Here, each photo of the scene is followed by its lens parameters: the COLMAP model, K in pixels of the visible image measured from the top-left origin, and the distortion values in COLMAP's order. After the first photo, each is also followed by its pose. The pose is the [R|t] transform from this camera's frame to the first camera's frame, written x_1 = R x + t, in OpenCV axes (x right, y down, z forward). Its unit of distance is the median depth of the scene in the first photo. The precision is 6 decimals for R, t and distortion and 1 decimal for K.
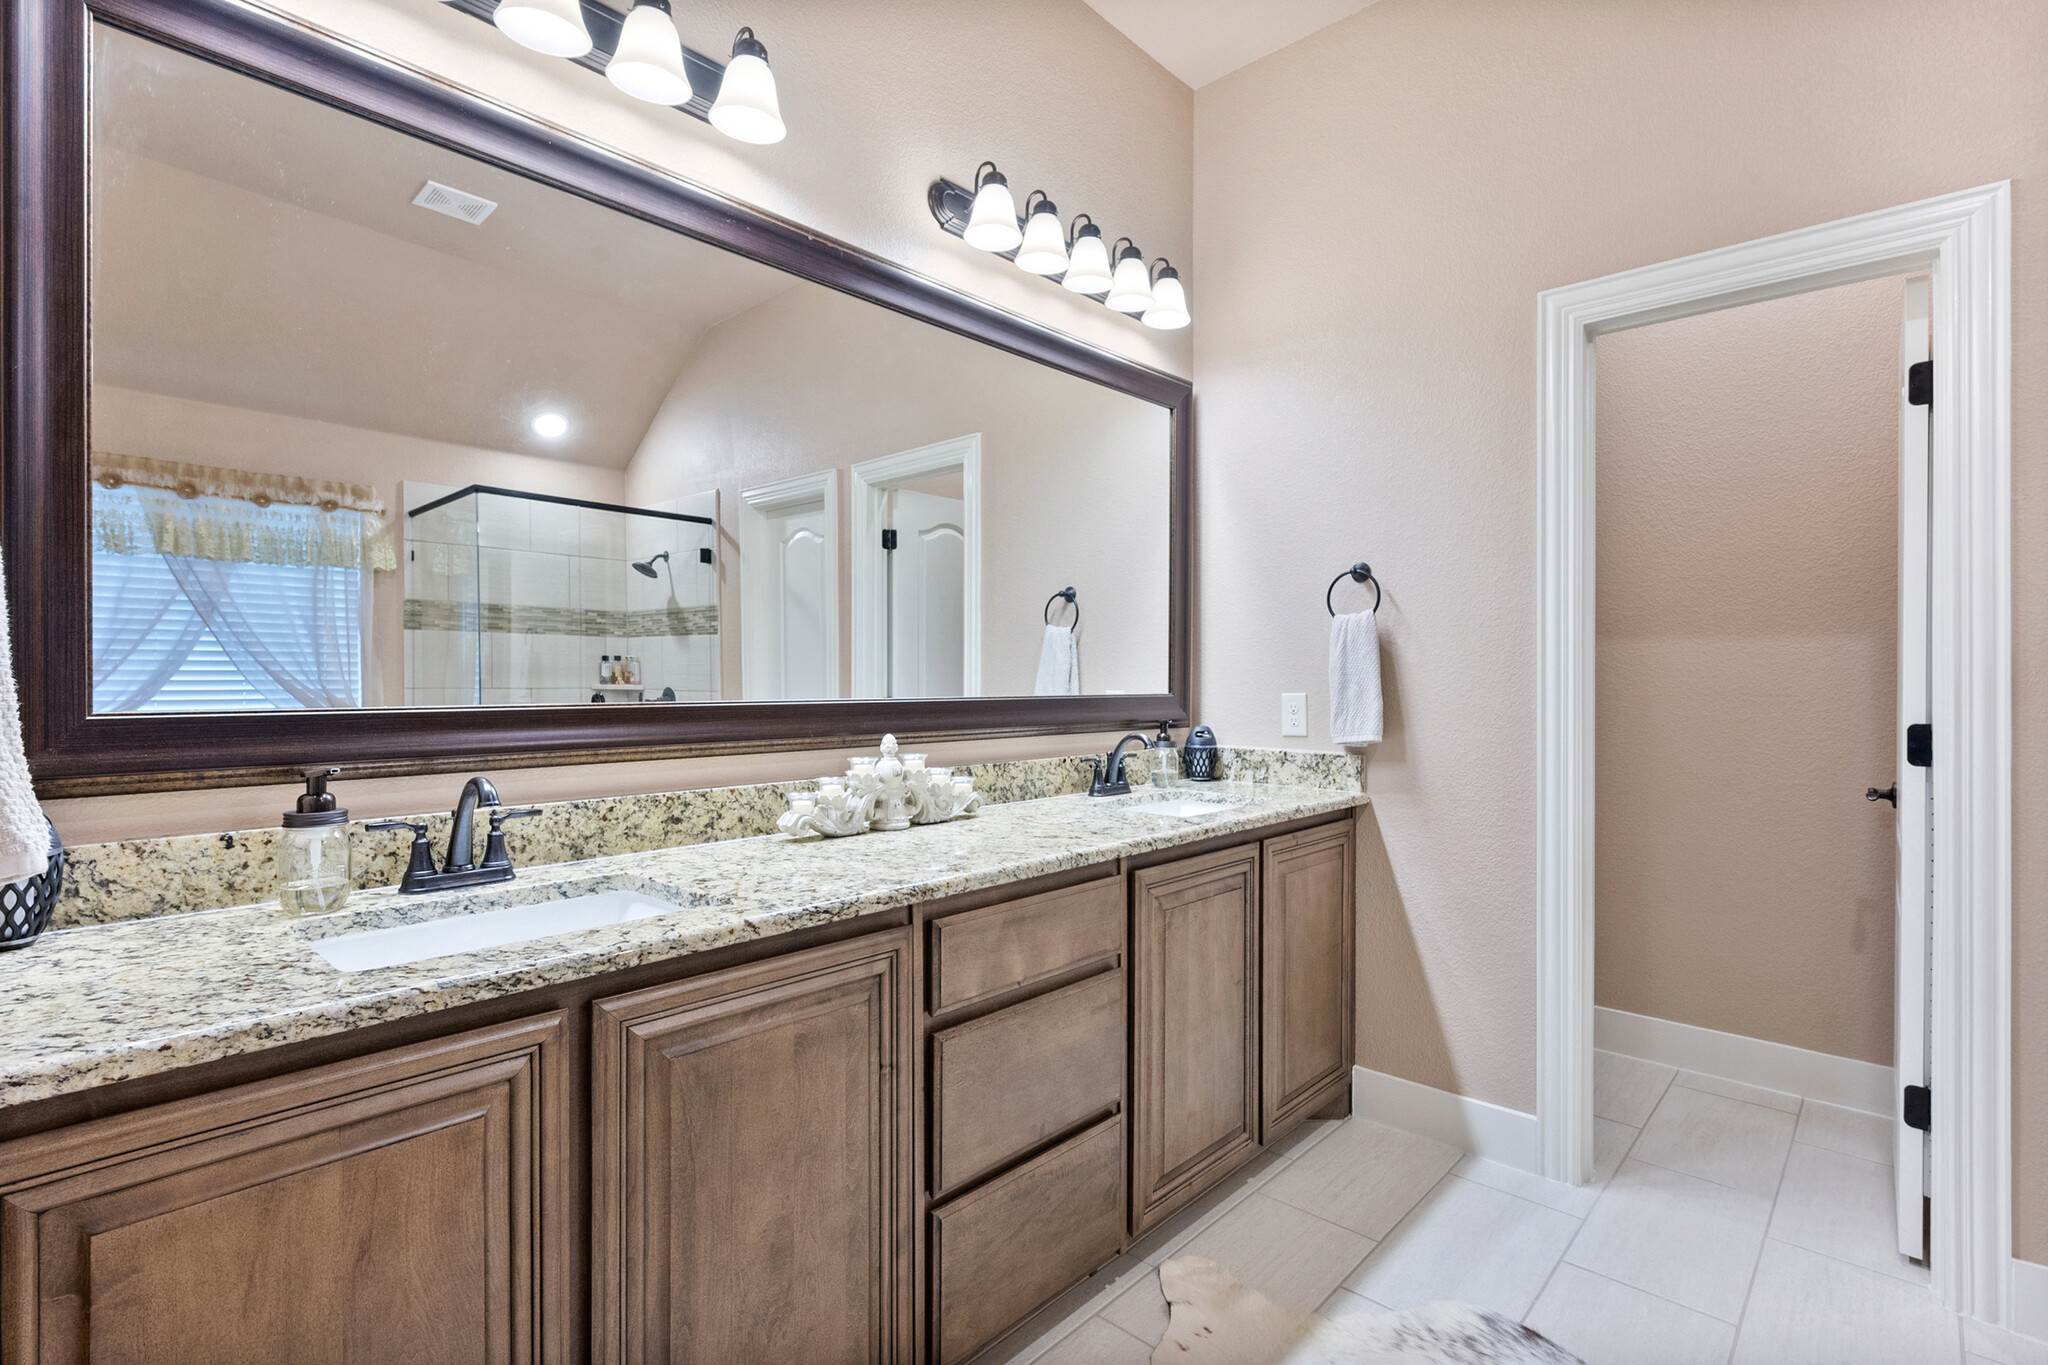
lens RADIAL K [[945.3, 0, 1042.3], [0, 945.3, 672.0], [0, 0, 1]] dist [0.005870, -0.000377]
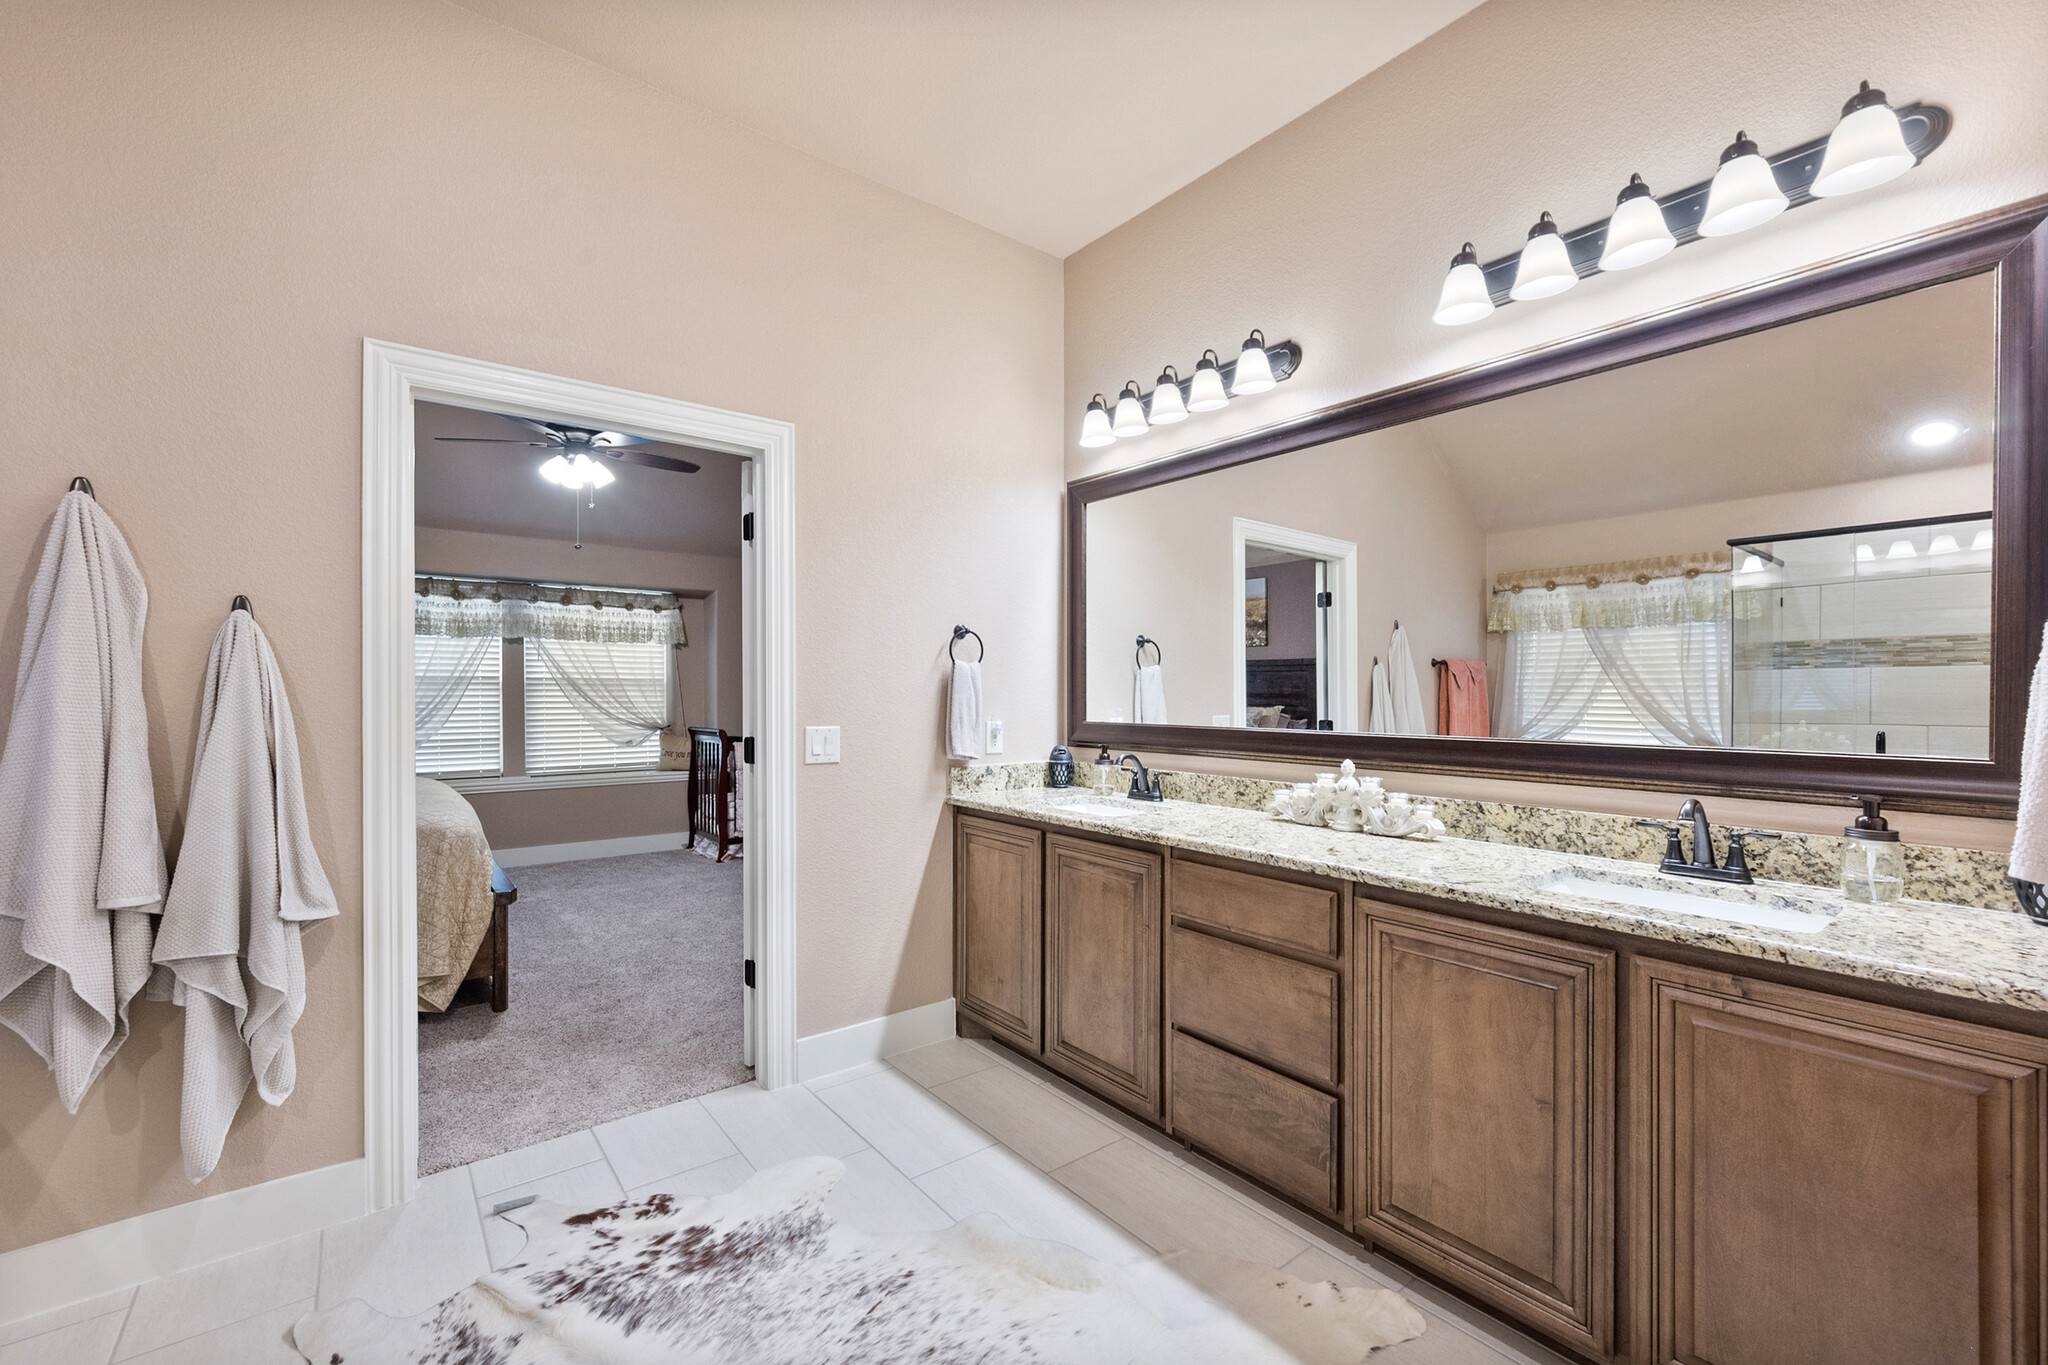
lens RADIAL K [[824.8, 0, 1042.9], [0, 824.8, 697.3], [0, 0, 1]] dist [-0.000765, 0.000179]
pose [[-0.144867, -0.005025, -0.989438, 1.002028], [-0.000624, 0.999987, -0.004987, -0.015021], [0.989451, -0.000105, -0.144868, 0.709151]]
